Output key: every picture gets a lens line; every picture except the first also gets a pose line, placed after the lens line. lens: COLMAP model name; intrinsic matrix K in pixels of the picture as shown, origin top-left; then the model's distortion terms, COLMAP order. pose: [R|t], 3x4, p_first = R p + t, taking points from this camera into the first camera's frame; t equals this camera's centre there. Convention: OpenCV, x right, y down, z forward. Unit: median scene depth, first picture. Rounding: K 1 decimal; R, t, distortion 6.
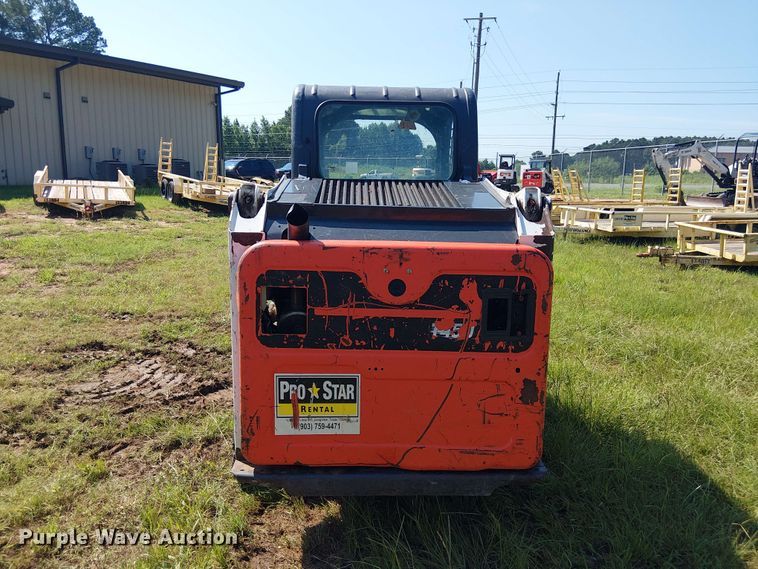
lens RADIAL K [[575.7, 0, 375.6], [0, 575.7, 283.9], [0, 0, 1]] dist [0.111337, -0.196453]
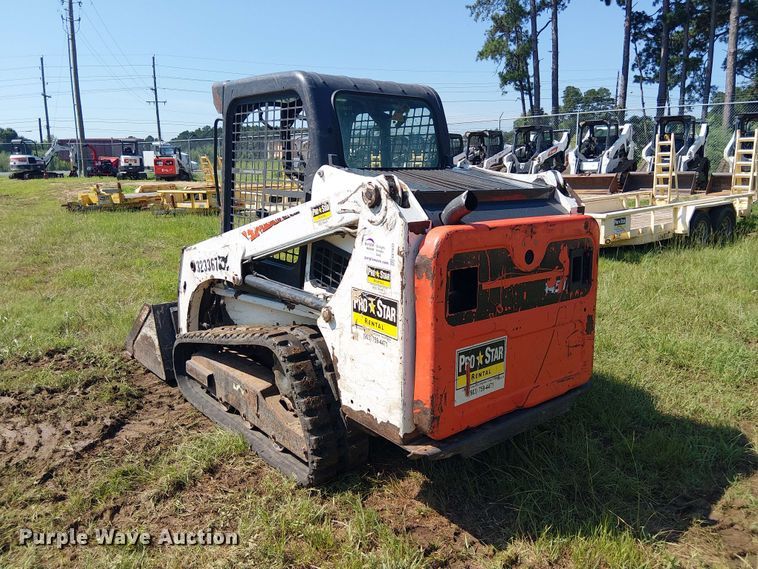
lens RADIAL K [[575.7, 0, 375.6], [0, 575.7, 283.9], [0, 0, 1]] dist [0.111337, -0.196453]
pose [[0.793817, -0.139434, 0.591956, -0.893097], [0.126413, 0.989933, 0.063657, -0.052556], [-0.594873, 0.024299, 0.803452, 0.217958]]
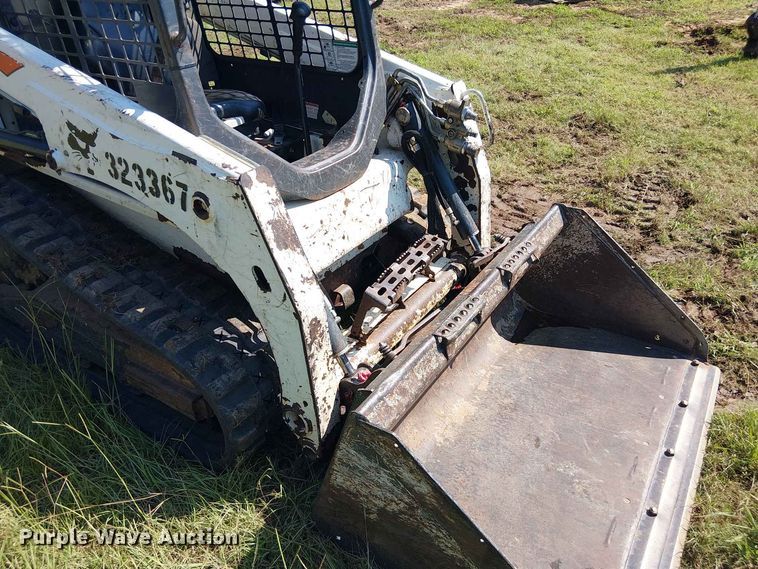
lens RADIAL K [[569.9, 0, 378.7], [0, 569.9, 282.5], [0, 0, 1]] dist [0.122968, -0.216286]
pose [[-0.565385, 0.417541, -0.711336, 0.679511], [-0.153728, 0.793954, 0.588222, -0.418841], [0.810375, 0.441924, -0.384702, 2.441555]]
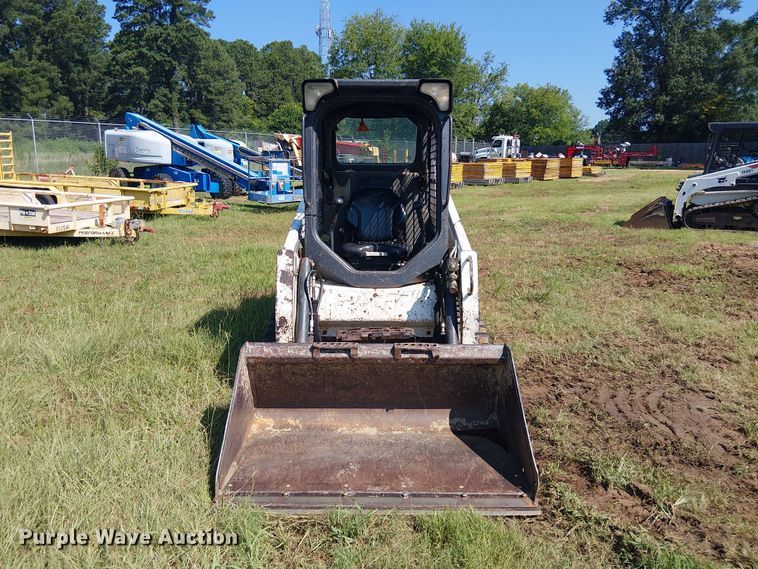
lens RADIAL K [[575.9, 0, 379.0], [0, 575.9, 284.5], [0, 0, 1]] dist [0.070504, -0.135055]
pose [[-0.999463, -0.024077, 0.022212, -0.039877], [-0.013851, 0.925084, 0.379510, -0.644219], [-0.029686, 0.378999, -0.924921, 3.535897]]
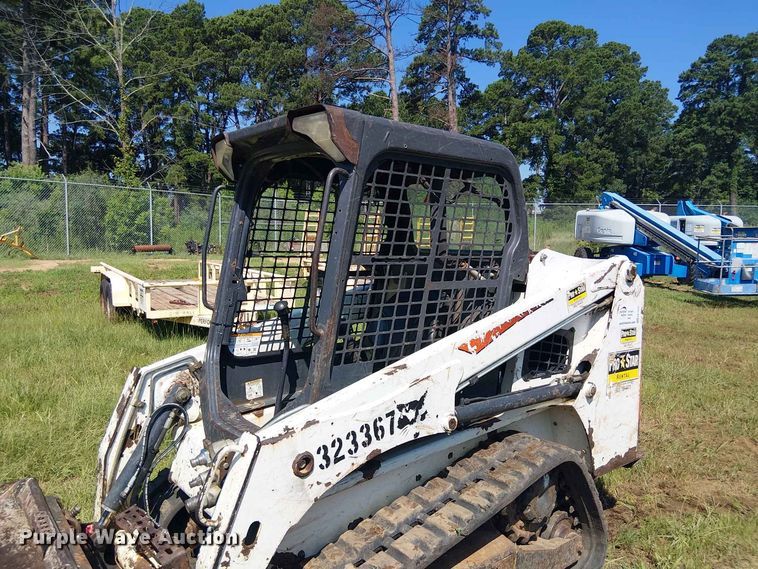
lens RADIAL K [[571.7, 0, 376.5], [0, 571.7, 286.2], [0, 0, 1]] dist [0.103227, -0.160174]
pose [[-0.600171, -0.085339, 0.795306, -0.969574], [0.129611, 0.970776, 0.201977, -0.469116], [-0.789301, 0.224301, -0.571571, 2.342202]]
